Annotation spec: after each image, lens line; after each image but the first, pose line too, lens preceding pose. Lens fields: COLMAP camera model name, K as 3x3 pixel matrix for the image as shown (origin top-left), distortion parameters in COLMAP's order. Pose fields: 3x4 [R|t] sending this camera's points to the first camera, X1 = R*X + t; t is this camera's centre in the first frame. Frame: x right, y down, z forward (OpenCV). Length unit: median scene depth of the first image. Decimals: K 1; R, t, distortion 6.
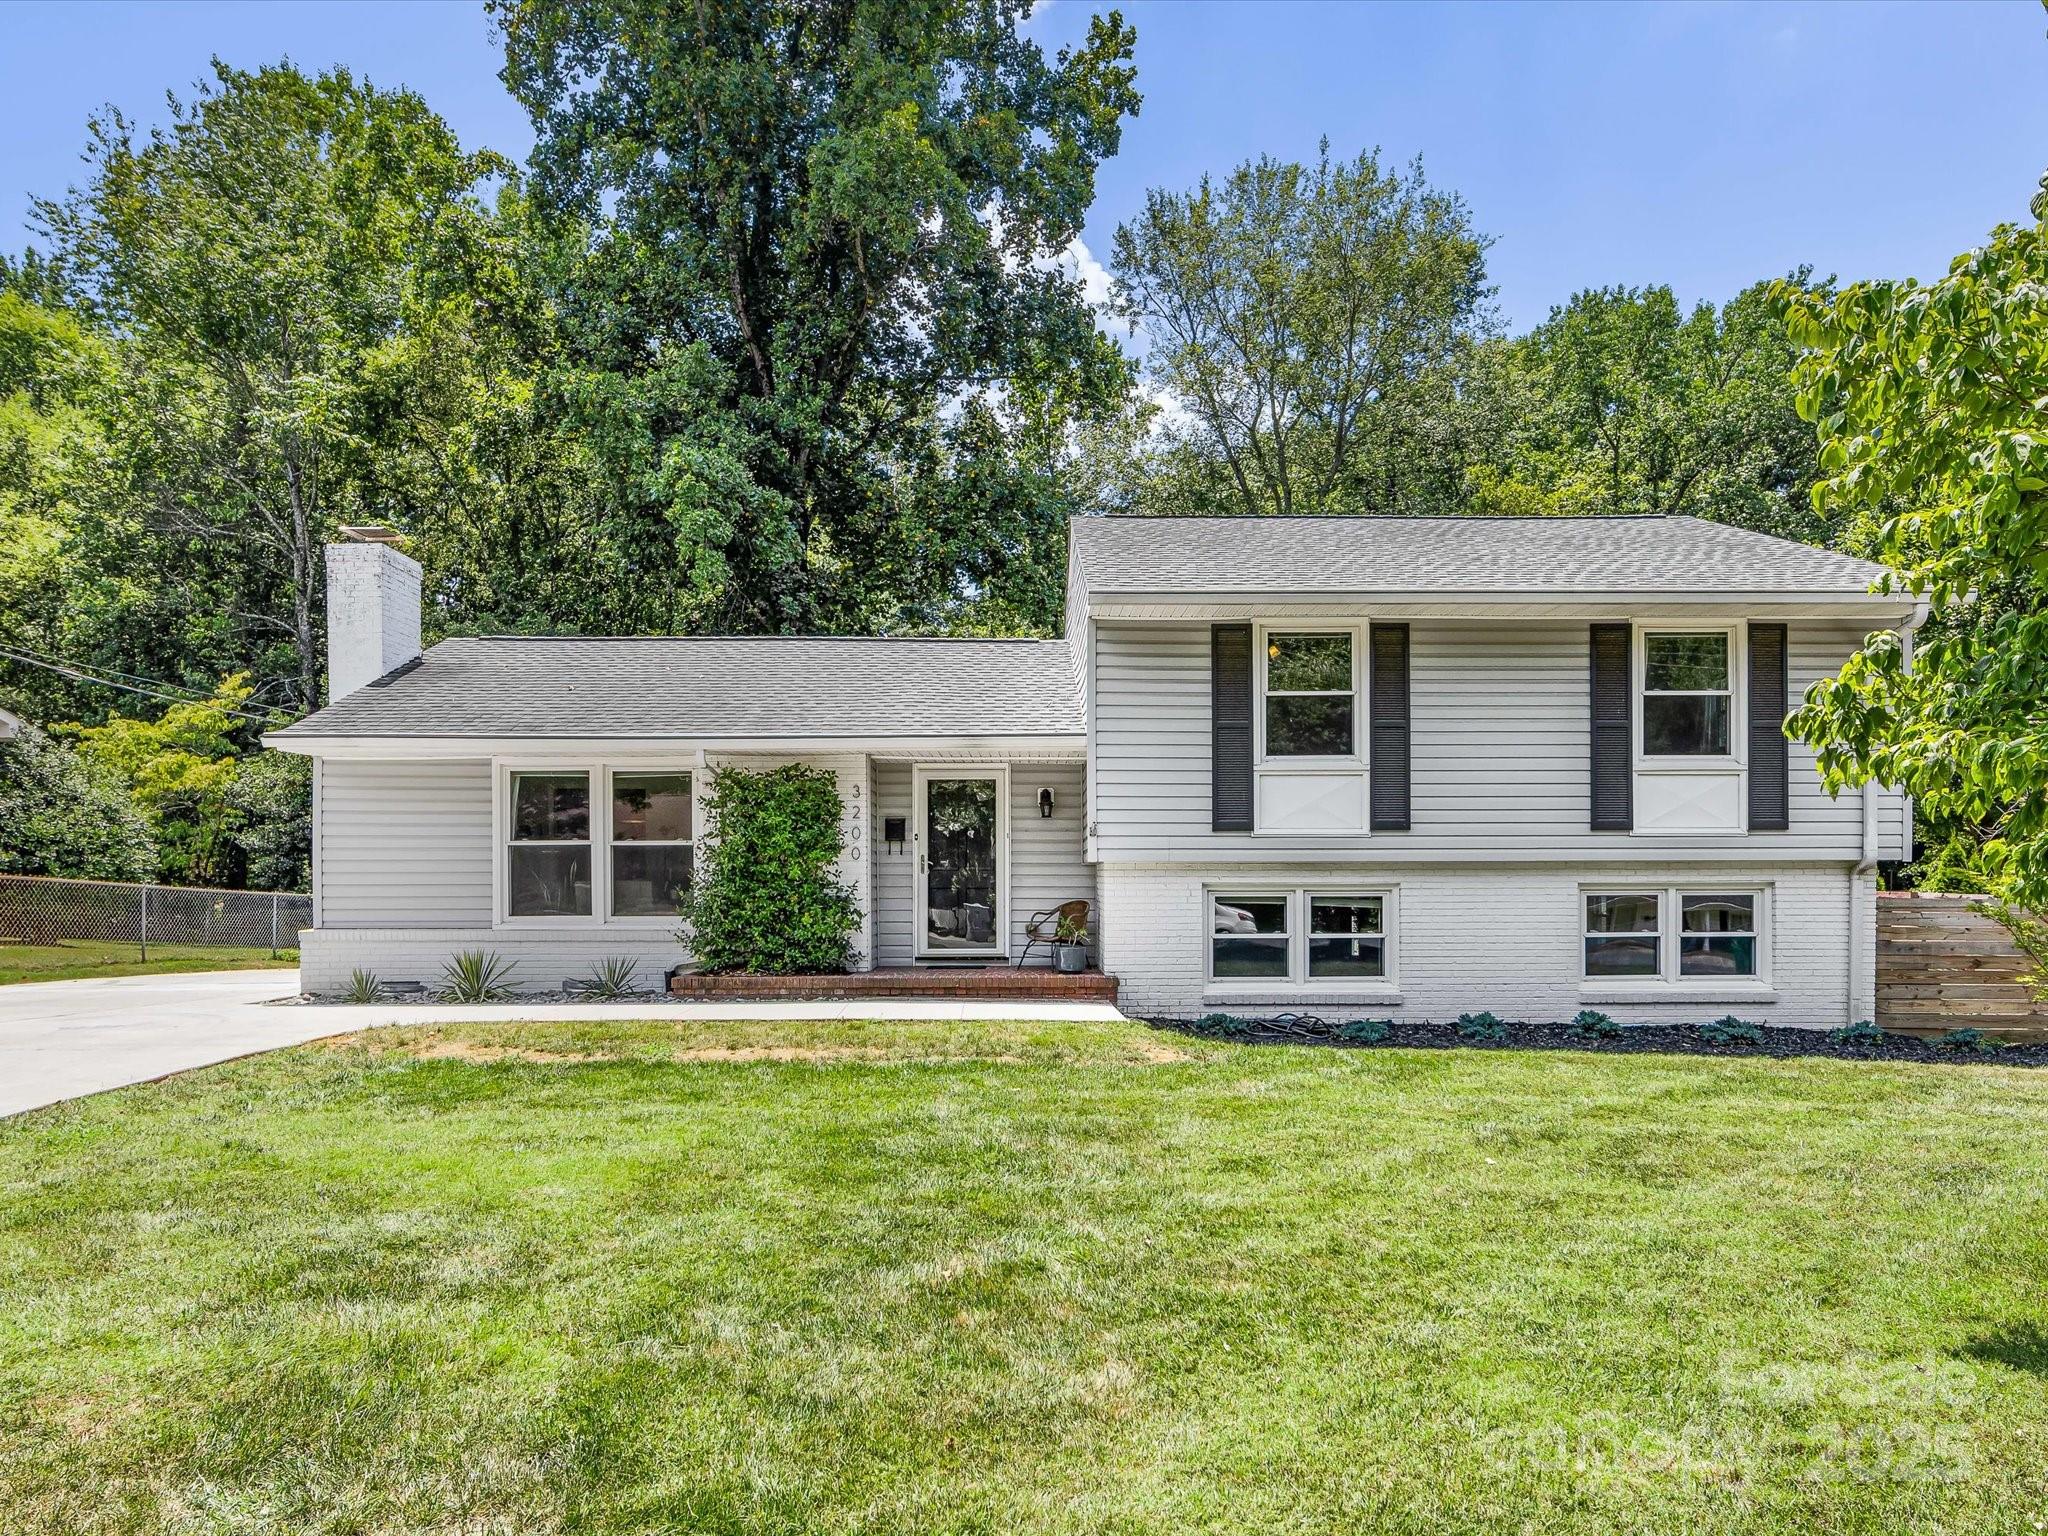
lens RADIAL K [[904.1, 0, 1021.6], [0, 904.1, 770.8], [0, 0, 1]] dist [-0.000839, -0.000574]
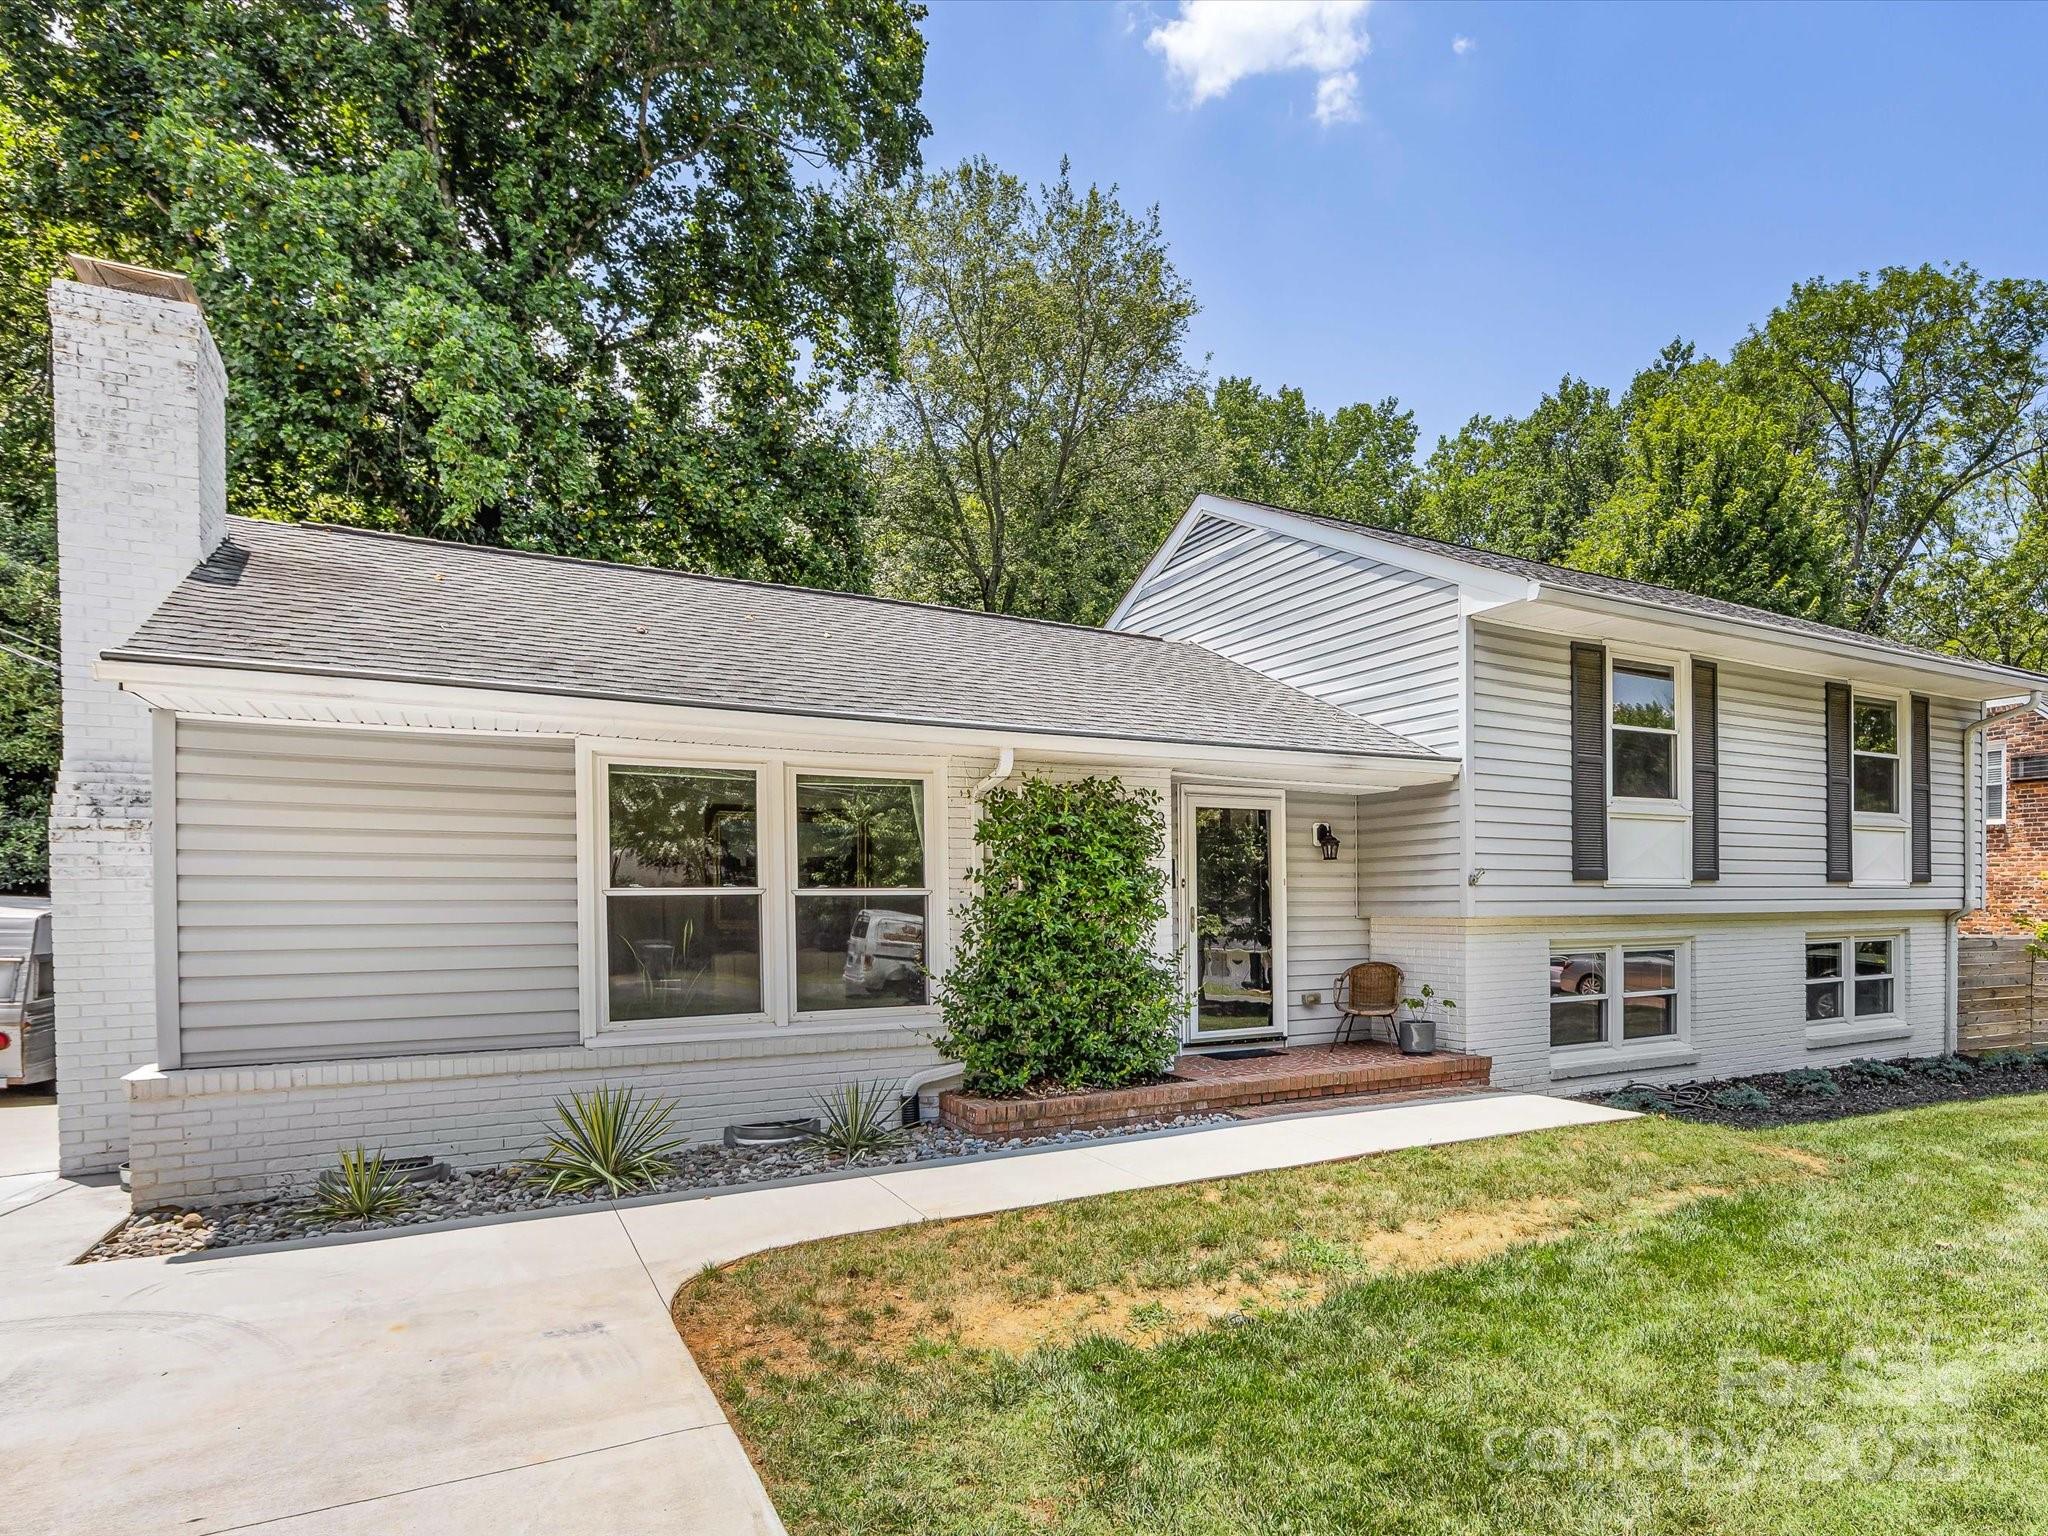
lens RADIAL K [[952.3, 0, 1024.6], [0, 952.3, 813.3], [0, 0, 1]] dist [-0.005386, -0.000739]
pose [[0.906133, 0.035397, 0.421508, -0.599608], [-0.041898, 0.999103, 0.006168, 0.017249], [-0.420912, -0.023249, 0.906803, 0.368041]]
